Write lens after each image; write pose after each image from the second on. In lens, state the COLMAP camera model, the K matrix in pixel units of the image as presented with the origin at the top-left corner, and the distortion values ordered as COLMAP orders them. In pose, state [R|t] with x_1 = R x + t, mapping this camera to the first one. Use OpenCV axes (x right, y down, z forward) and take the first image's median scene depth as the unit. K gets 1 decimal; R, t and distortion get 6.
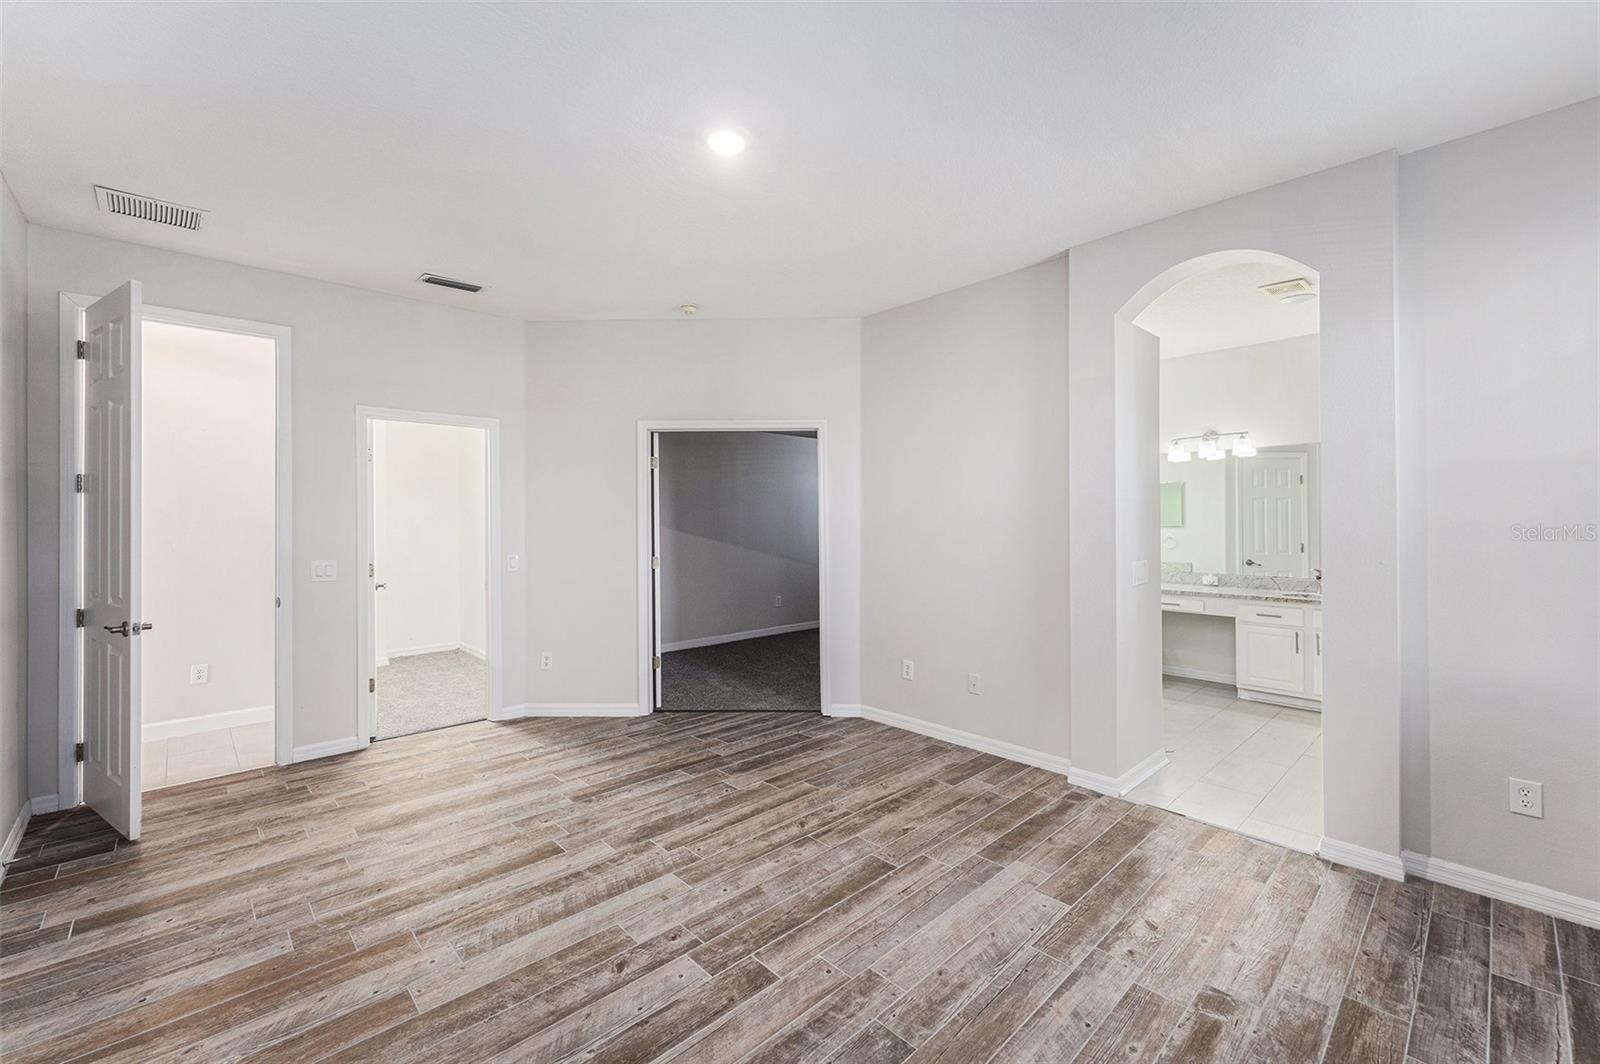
lens RADIAL K [[656.9, 0, 801.4], [0, 656.9, 521.1], [0, 0, 1]] dist [-0.000599, -0.000276]
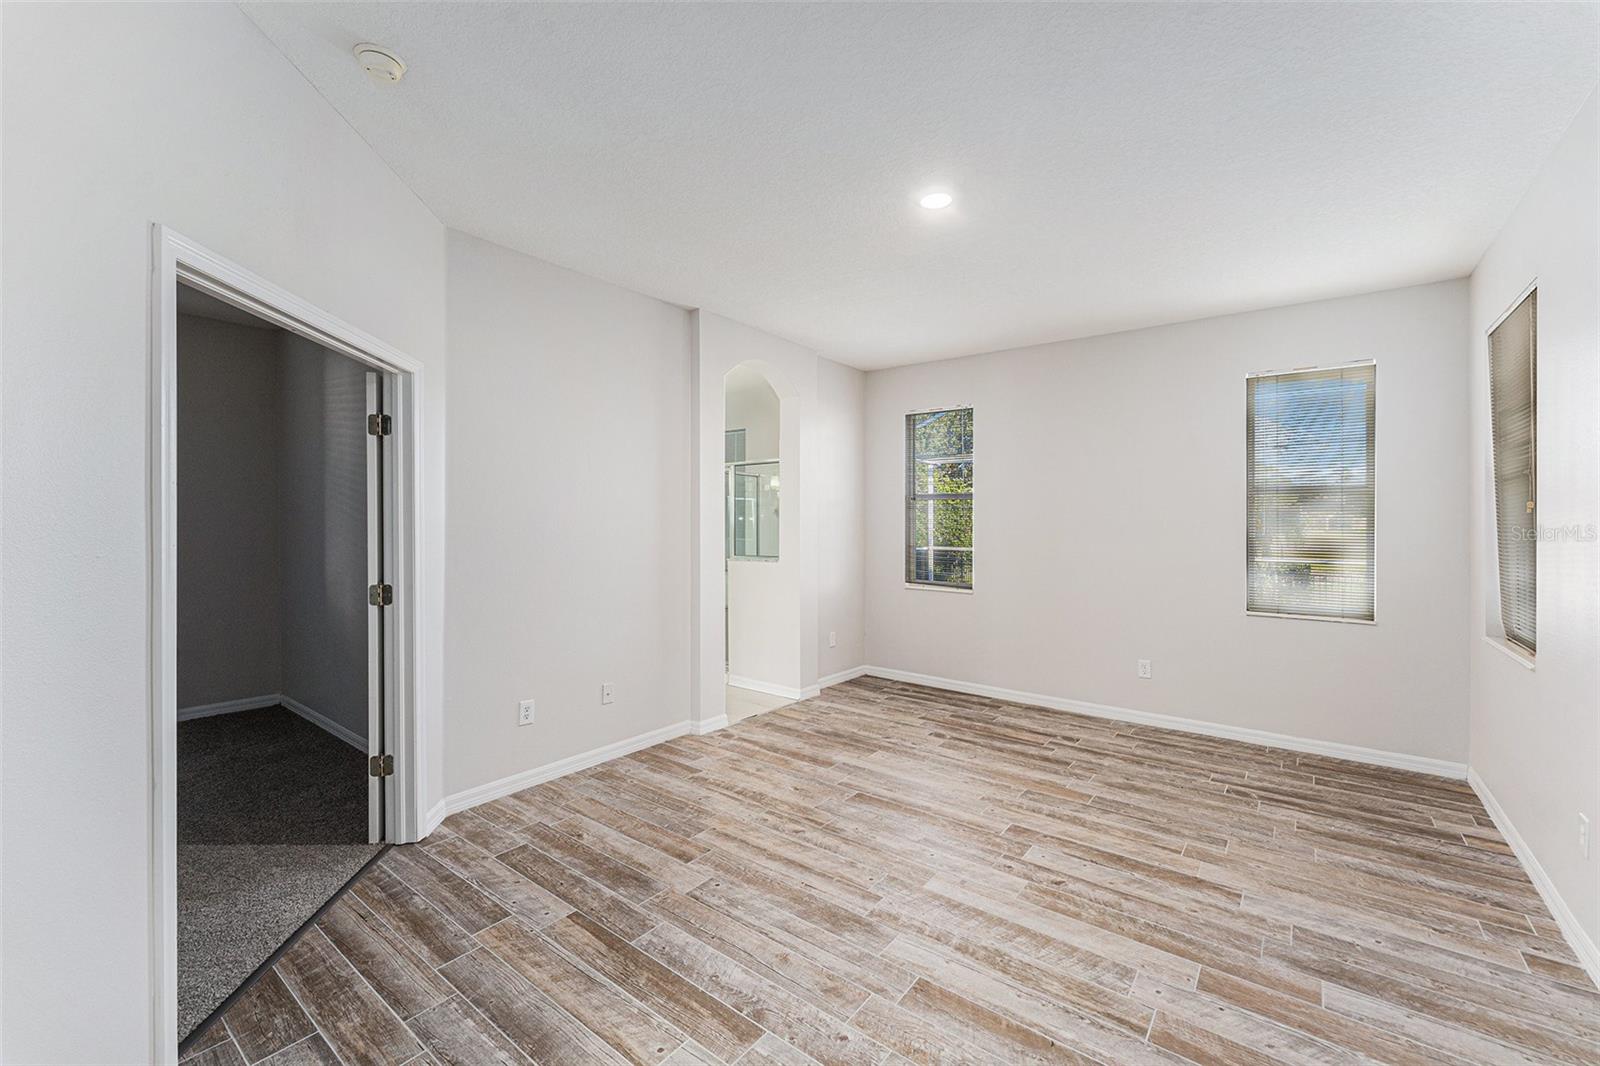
lens RADIAL K [[656.9, 0, 801.4], [0, 656.9, 522.1], [0, 0, 1]] dist [-0.000599, -0.000276]
pose [[-0.155666, 0.000187, 0.987810, -1.022218], [-0.002480, 0.999997, -0.000580, -0.009395], [-0.987807, -0.002540, -0.155665, 1.192693]]
